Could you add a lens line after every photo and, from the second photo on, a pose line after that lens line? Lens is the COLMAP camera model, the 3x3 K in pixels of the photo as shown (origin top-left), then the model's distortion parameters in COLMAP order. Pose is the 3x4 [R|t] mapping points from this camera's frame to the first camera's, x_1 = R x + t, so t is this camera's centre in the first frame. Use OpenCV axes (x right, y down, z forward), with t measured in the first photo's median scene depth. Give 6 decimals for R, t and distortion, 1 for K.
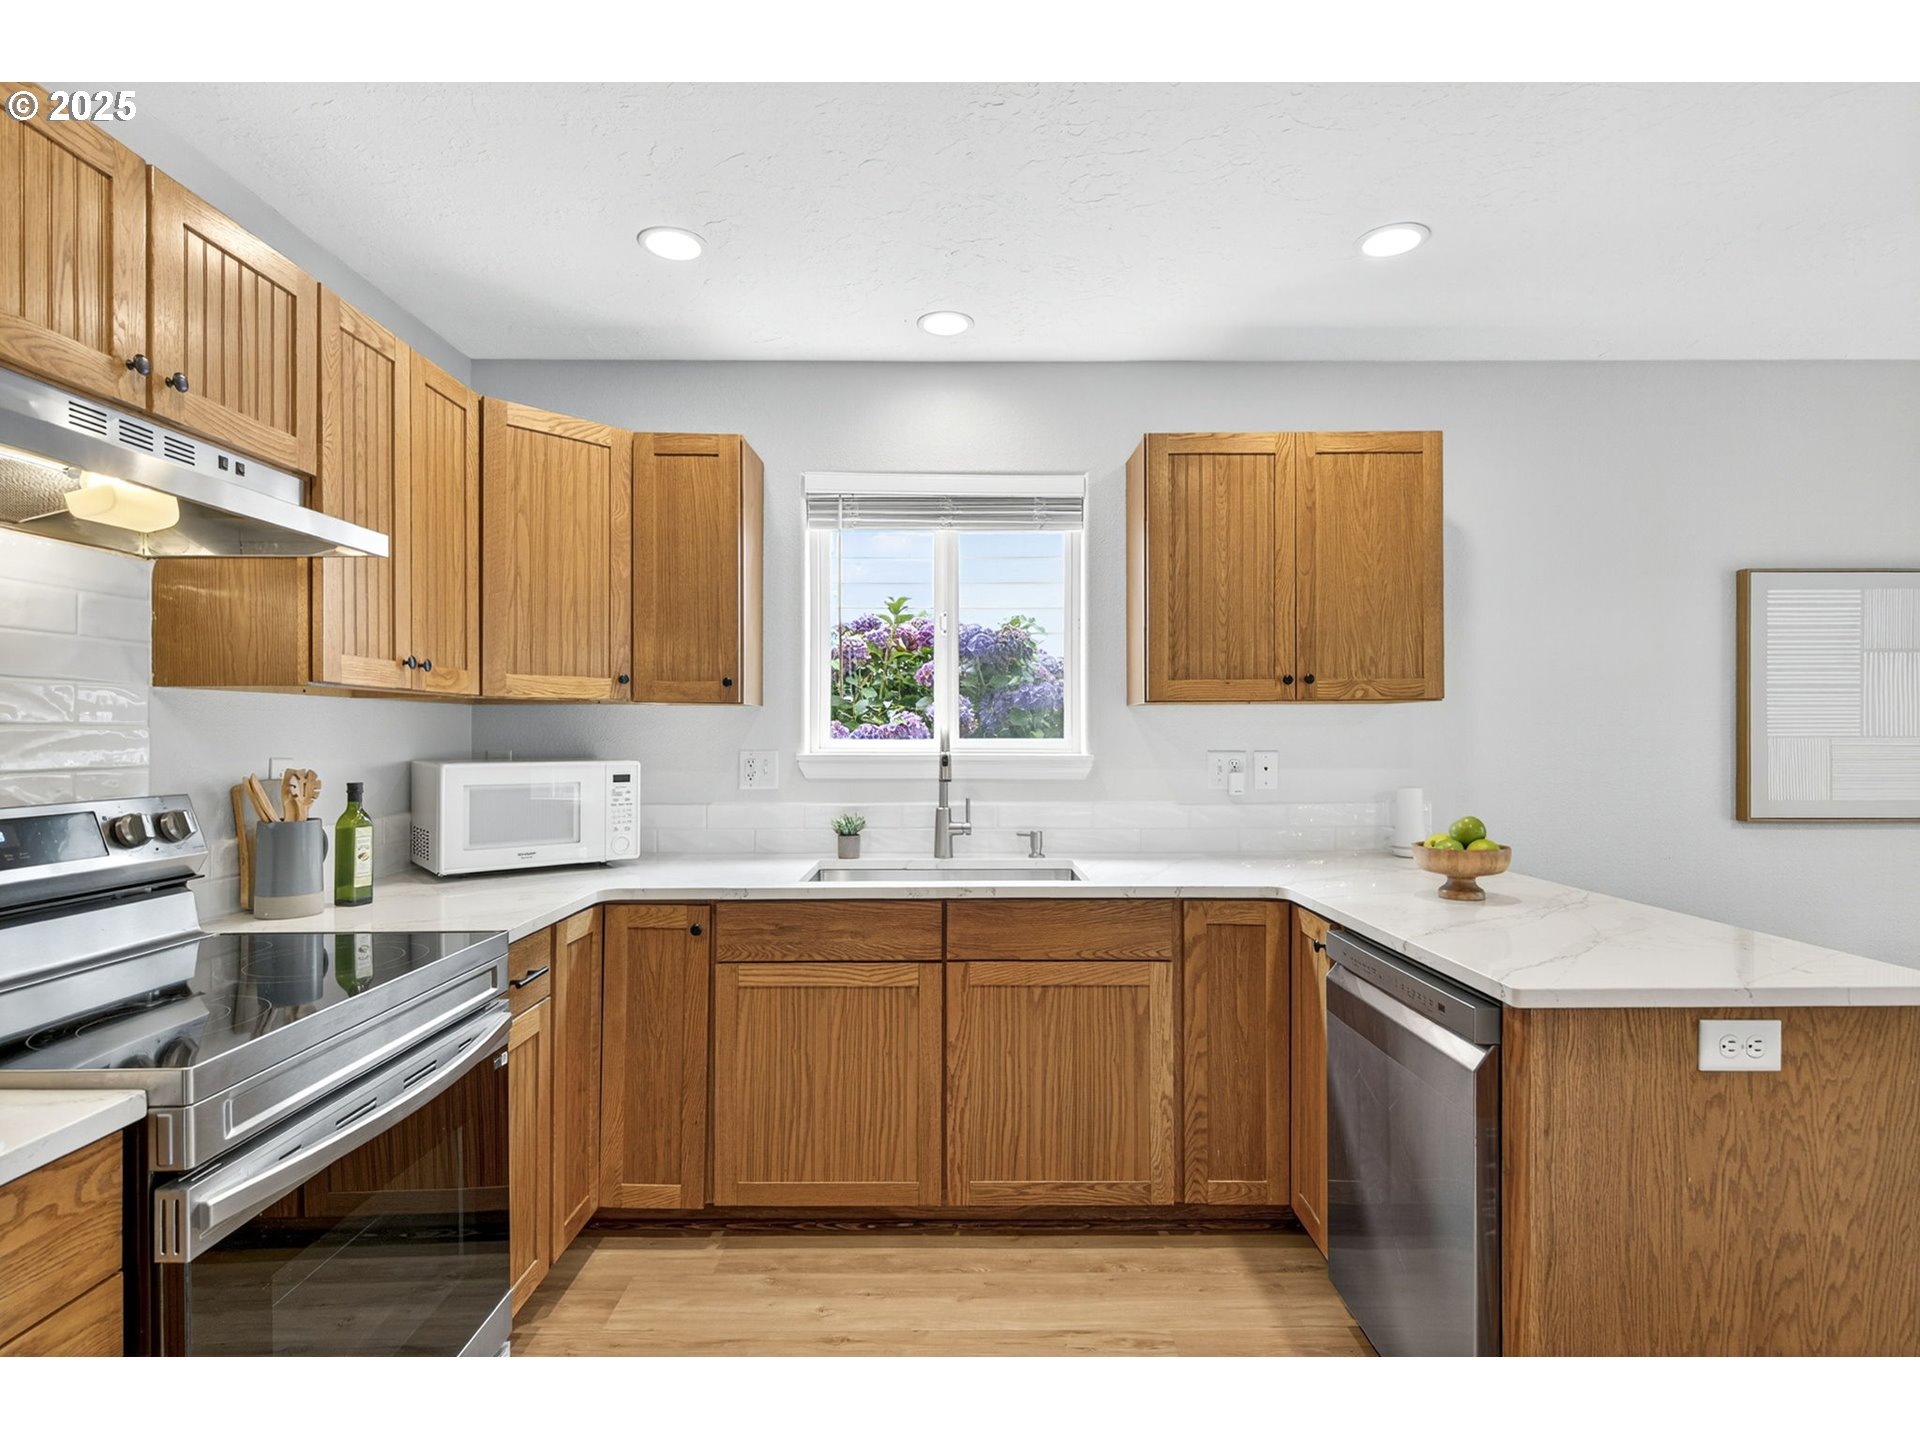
lens RADIAL K [[956.6, 0, 958.8], [0, 956.6, 728.7], [0, 0, 1]] dist [0.000874, 0.000045]
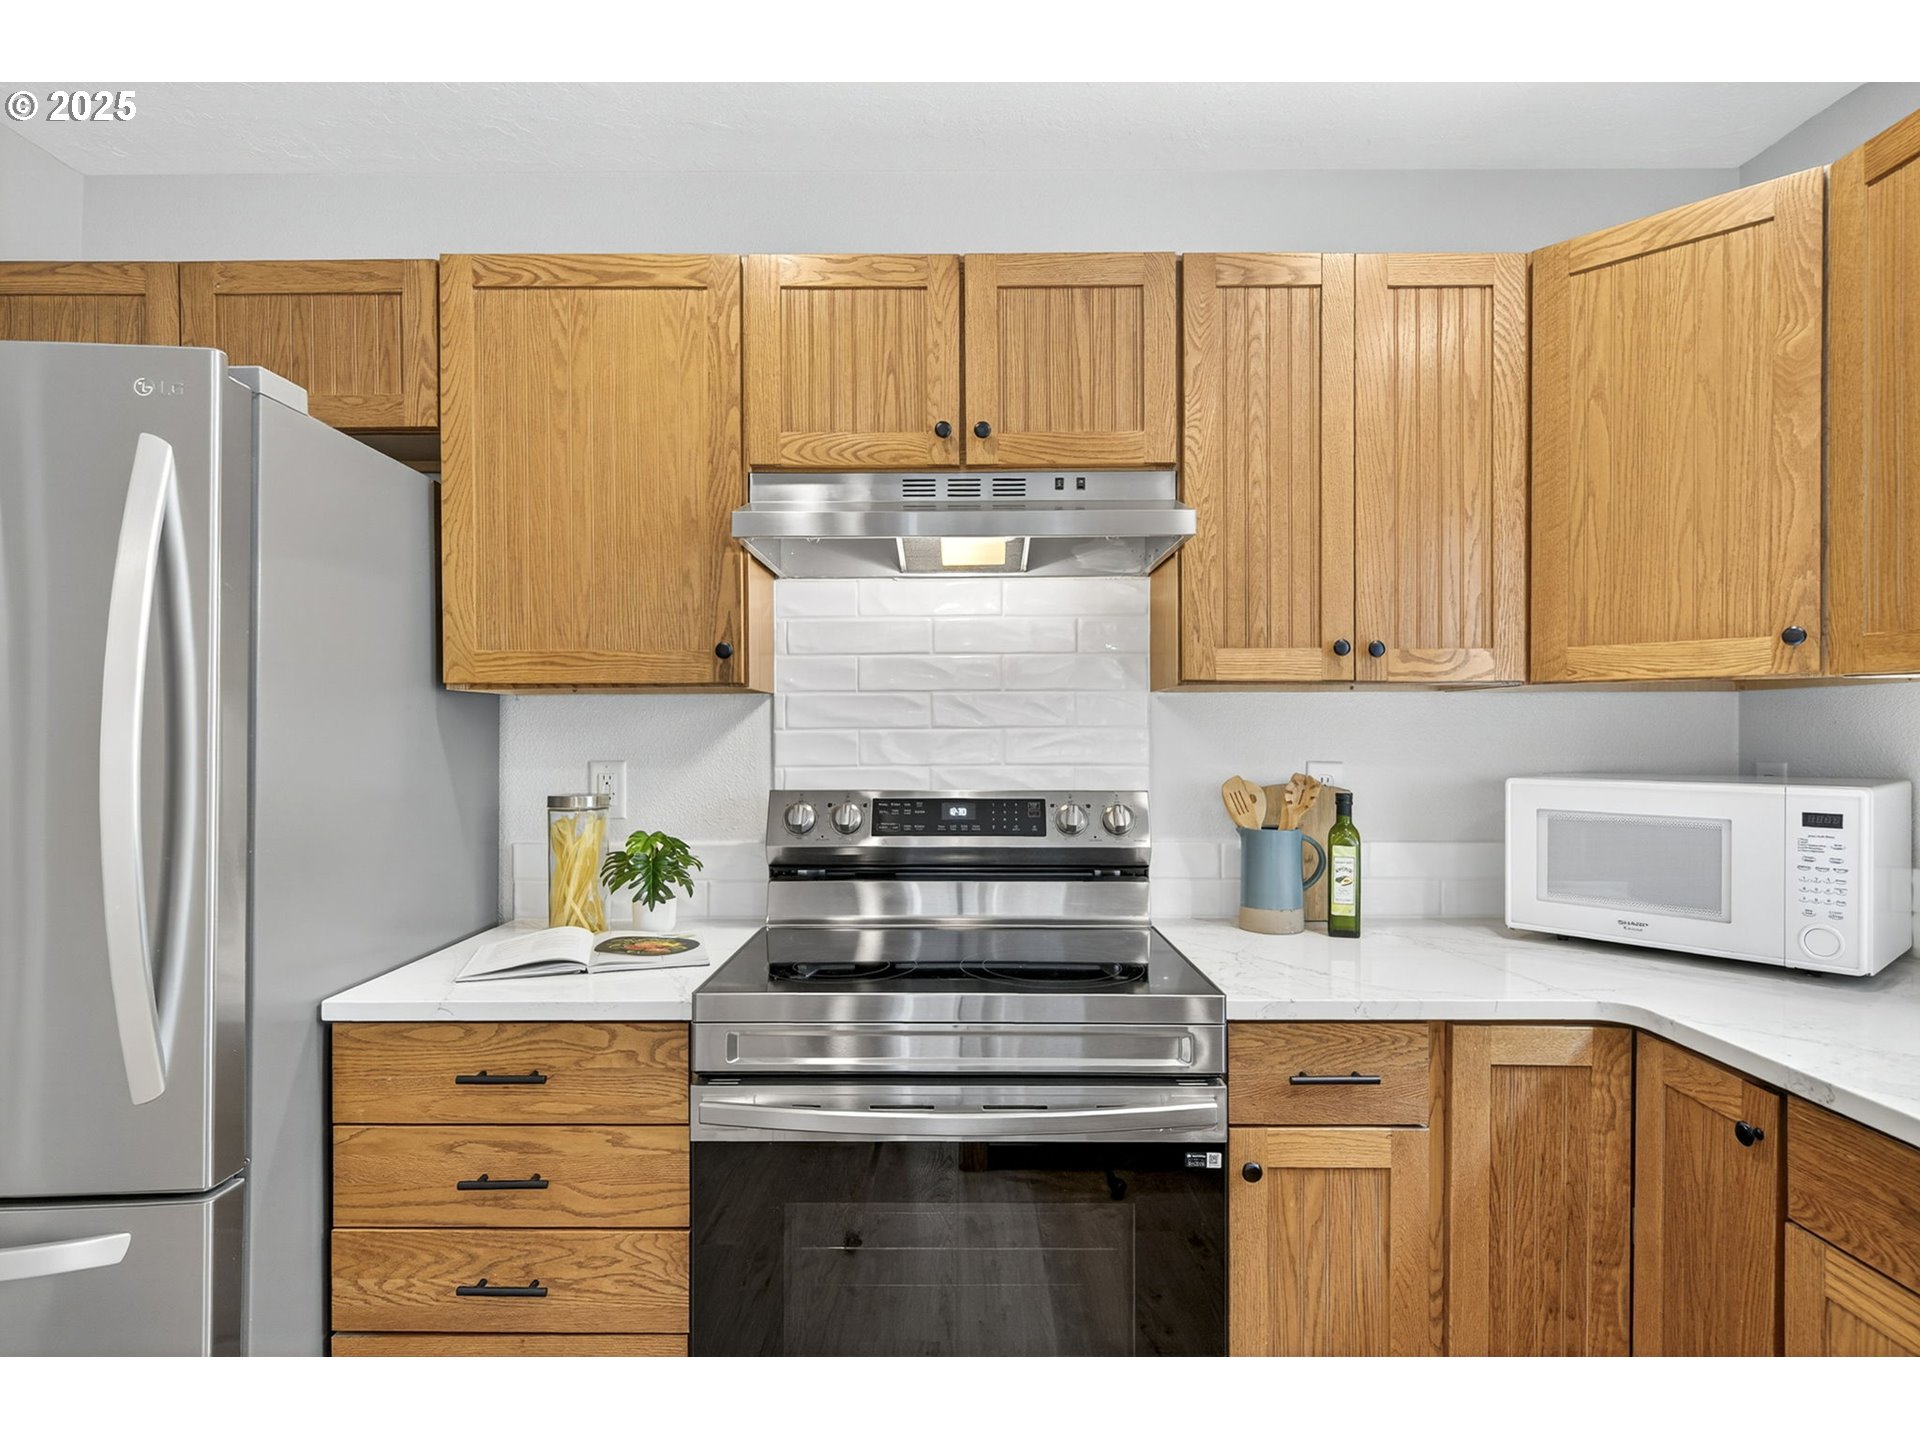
lens RADIAL K [[1016.6, 0, 957.9], [0, 1016.6, 738.9], [0, 0, 1]] dist [-0.000850, -0.001141]
pose [[-0.000975, 0.008582, -0.999963, 0.249257], [0.004541, 0.999953, 0.008577, -0.001020], [0.999989, -0.004532, -0.001013, 0.589699]]
